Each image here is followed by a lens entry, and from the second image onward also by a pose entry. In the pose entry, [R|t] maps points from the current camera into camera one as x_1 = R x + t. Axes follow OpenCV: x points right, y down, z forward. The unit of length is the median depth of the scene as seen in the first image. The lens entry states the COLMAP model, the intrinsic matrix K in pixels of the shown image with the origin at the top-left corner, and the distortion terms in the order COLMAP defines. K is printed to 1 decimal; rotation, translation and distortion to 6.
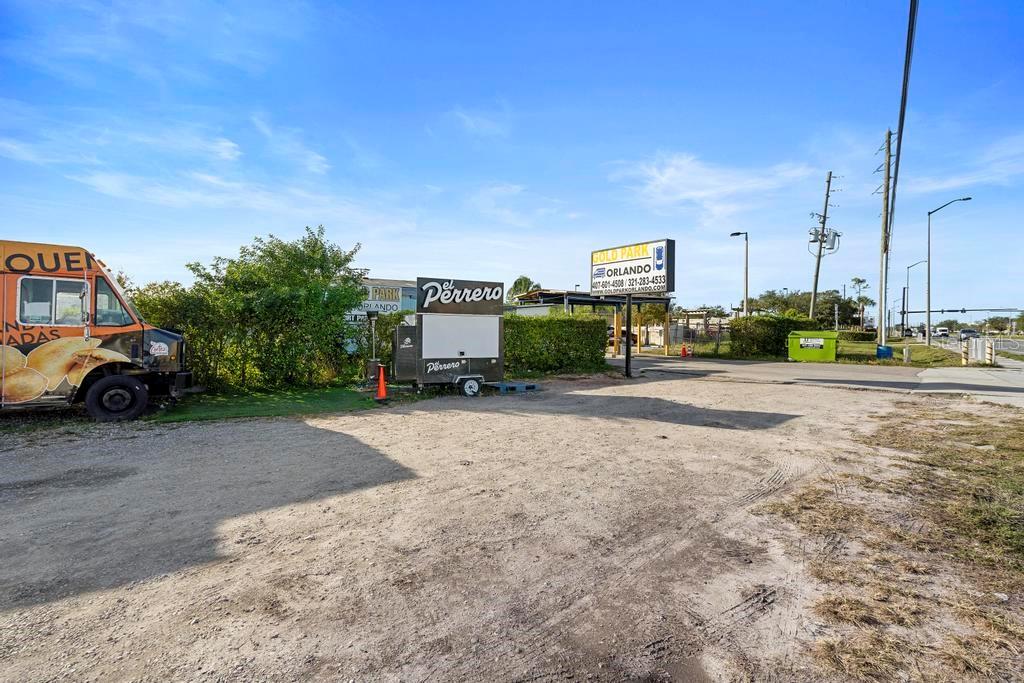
lens RADIAL K [[466.3, 0, 506.5], [0, 466.3, 337.6], [0, 0, 1]] dist [-0.001794, -0.000092]
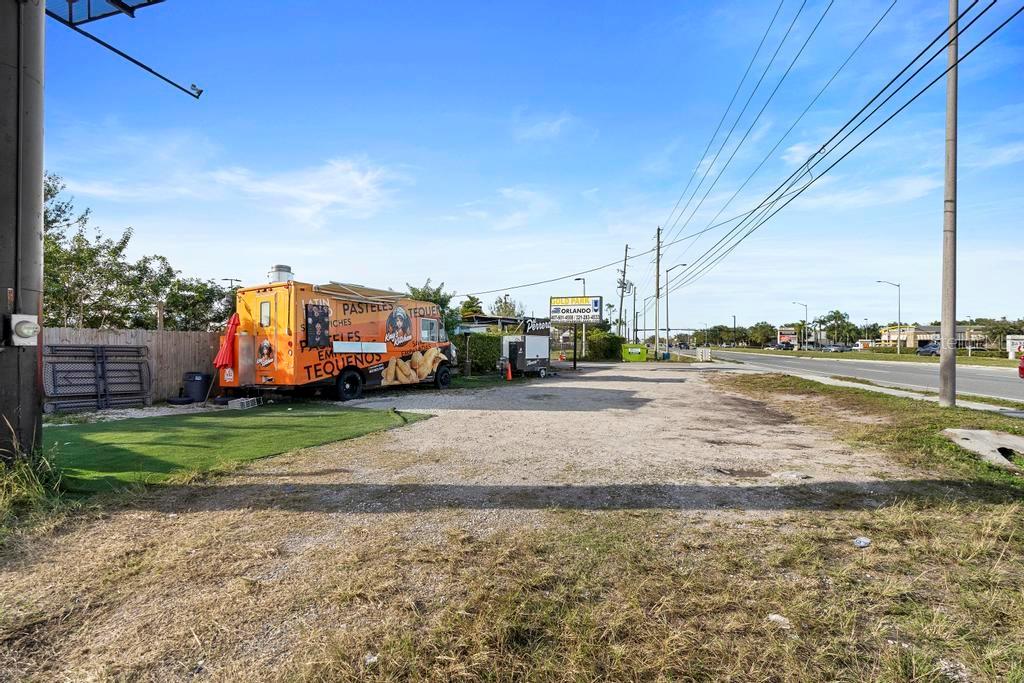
lens RADIAL K [[466.3, 0, 506.5], [0, 466.3, 337.6], [0, 0, 1]] dist [-0.001794, -0.000092]
pose [[0.896329, 0.010970, 0.443253, -0.807778], [-0.000624, 0.999724, -0.023479, 0.002350], [-0.443388, 0.020768, 0.896089, -0.510298]]
